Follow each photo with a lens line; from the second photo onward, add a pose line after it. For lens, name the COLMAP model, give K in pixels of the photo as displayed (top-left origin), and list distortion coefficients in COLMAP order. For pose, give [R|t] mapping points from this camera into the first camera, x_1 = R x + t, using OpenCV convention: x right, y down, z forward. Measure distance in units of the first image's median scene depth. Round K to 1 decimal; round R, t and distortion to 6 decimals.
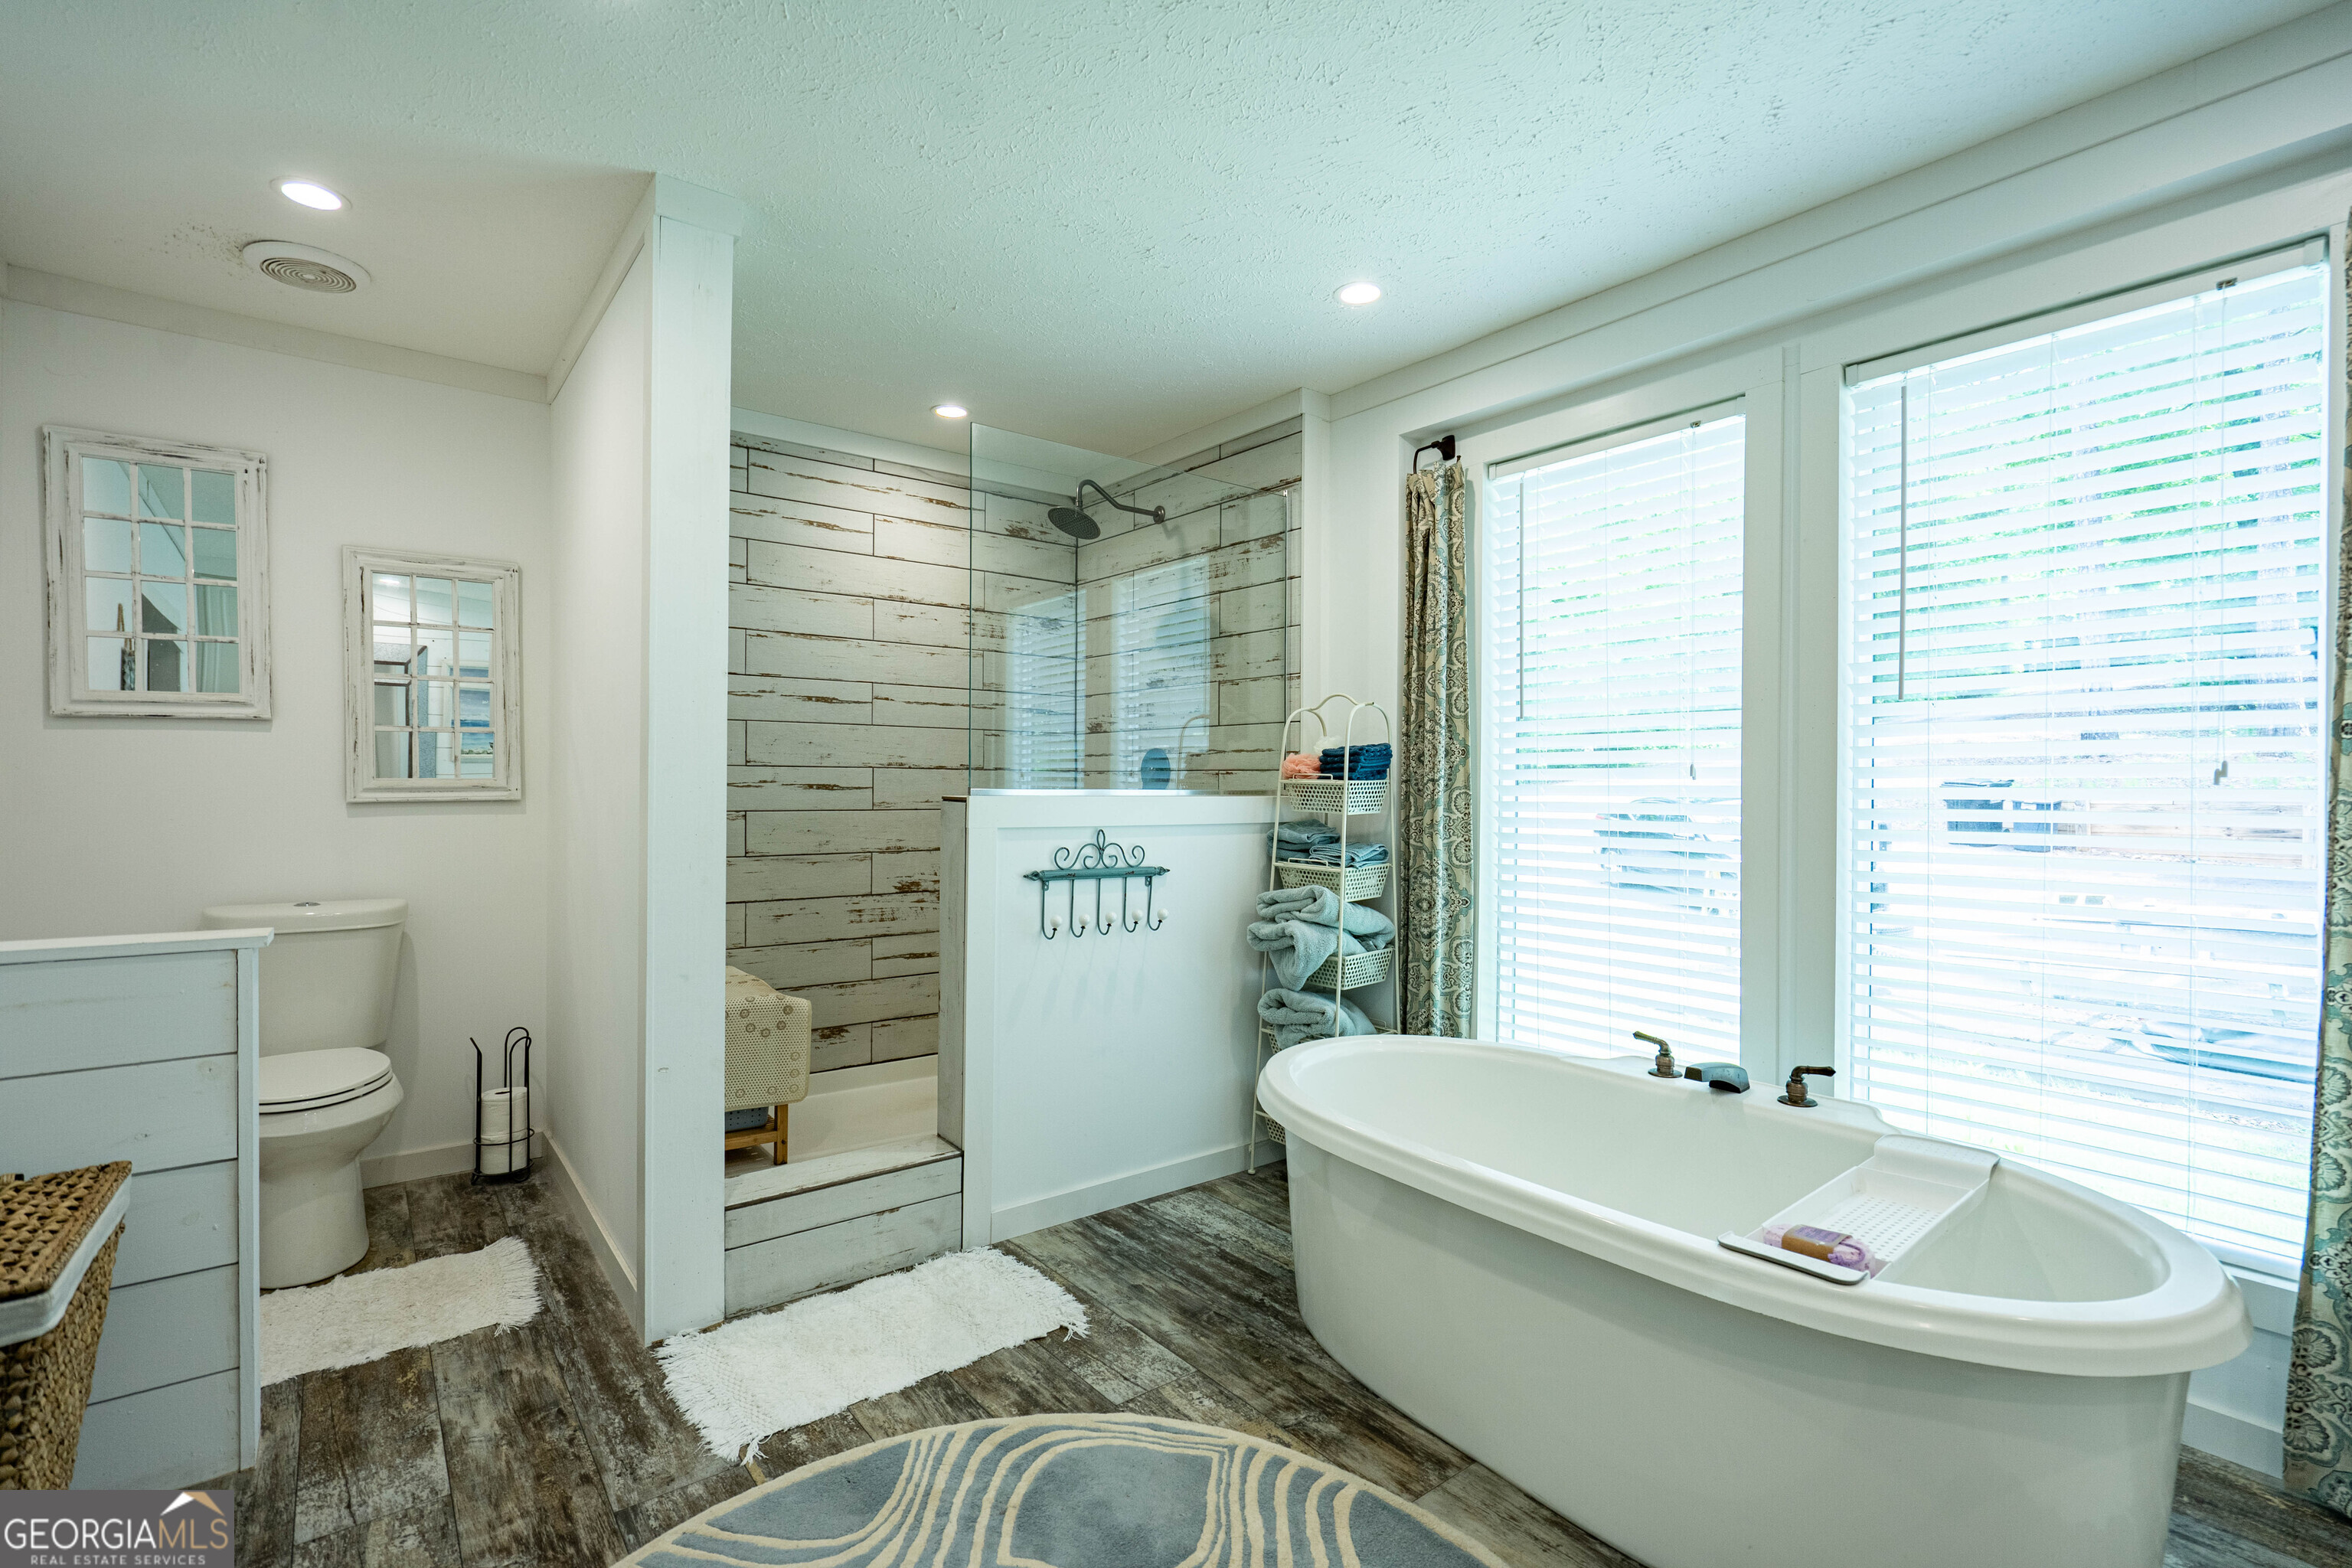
lens RADIAL K [[1077.8, 0, 1158.7], [0, 1077.8, 781.9], [0, 0, 1]] dist [-0.010420, 0.002352]
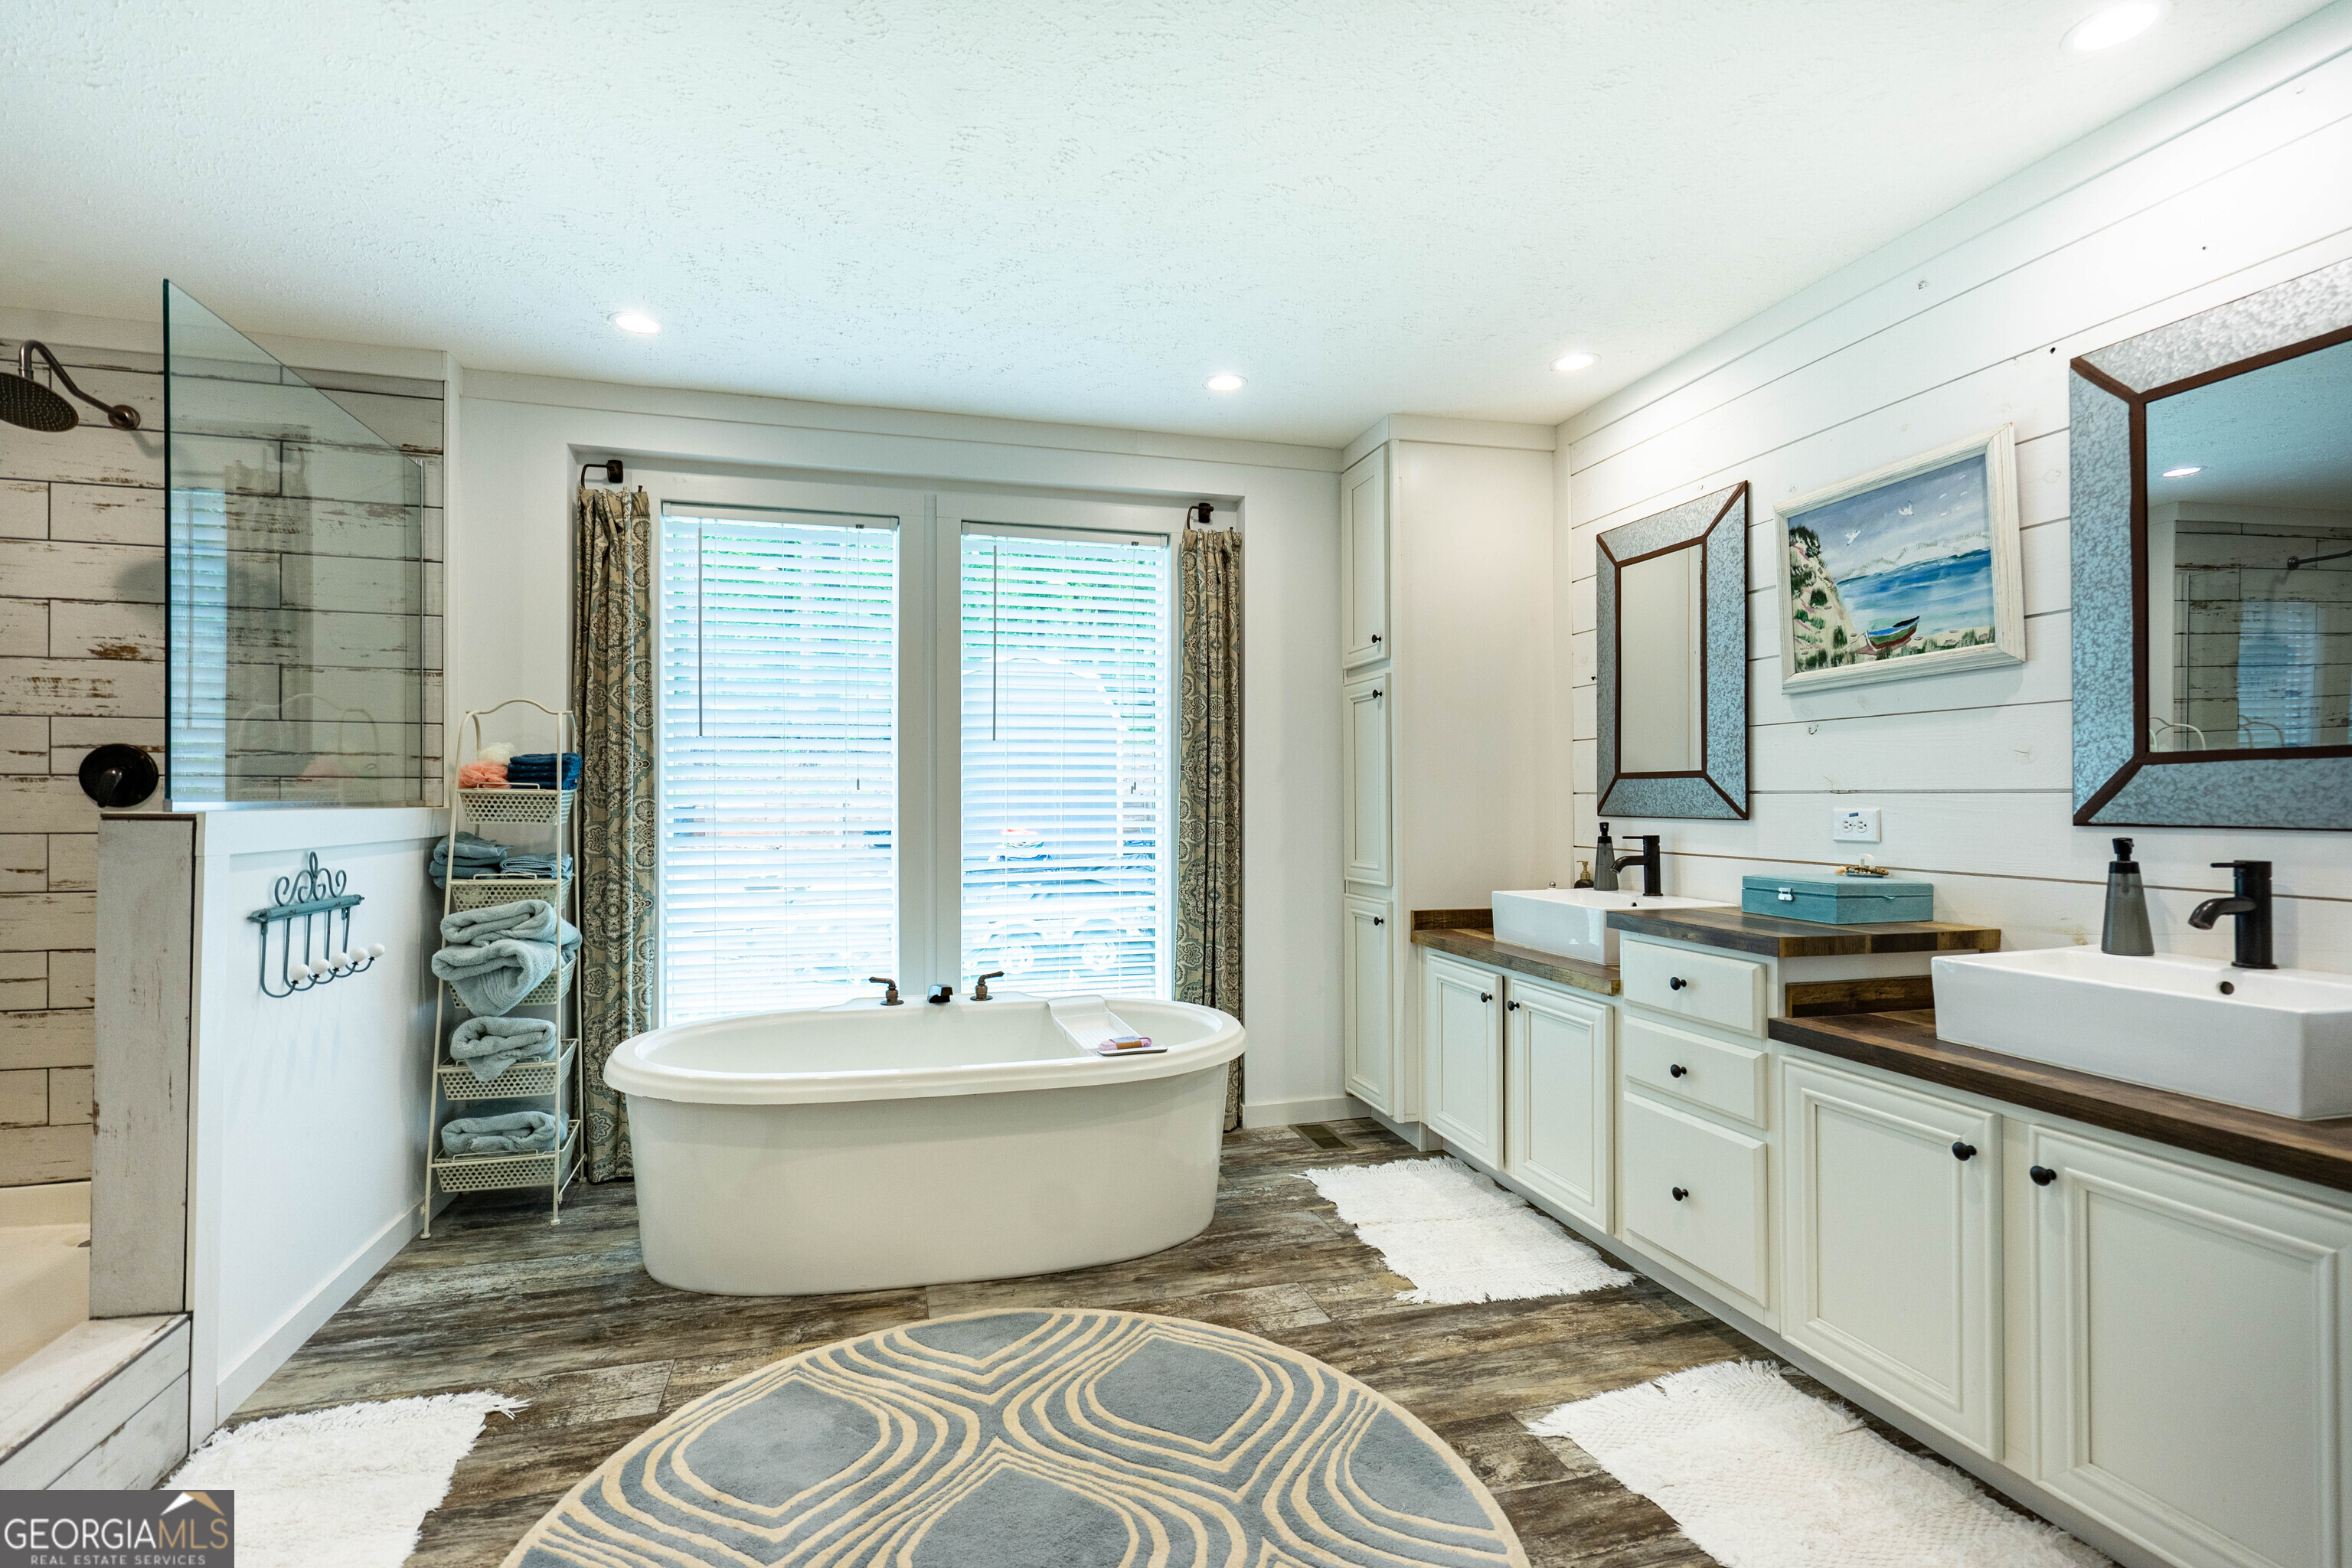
lens RADIAL K [[1077.8, 0, 1165.5], [0, 1077.8, 791.4], [0, 0, 1]] dist [-0.010420, 0.002352]
pose [[0.366890, 0.000190, 0.930264, -0.586618], [-0.002594, 0.999996, 0.000819, -0.002547], [-0.930261, -0.002714, 0.366889, 0.139778]]
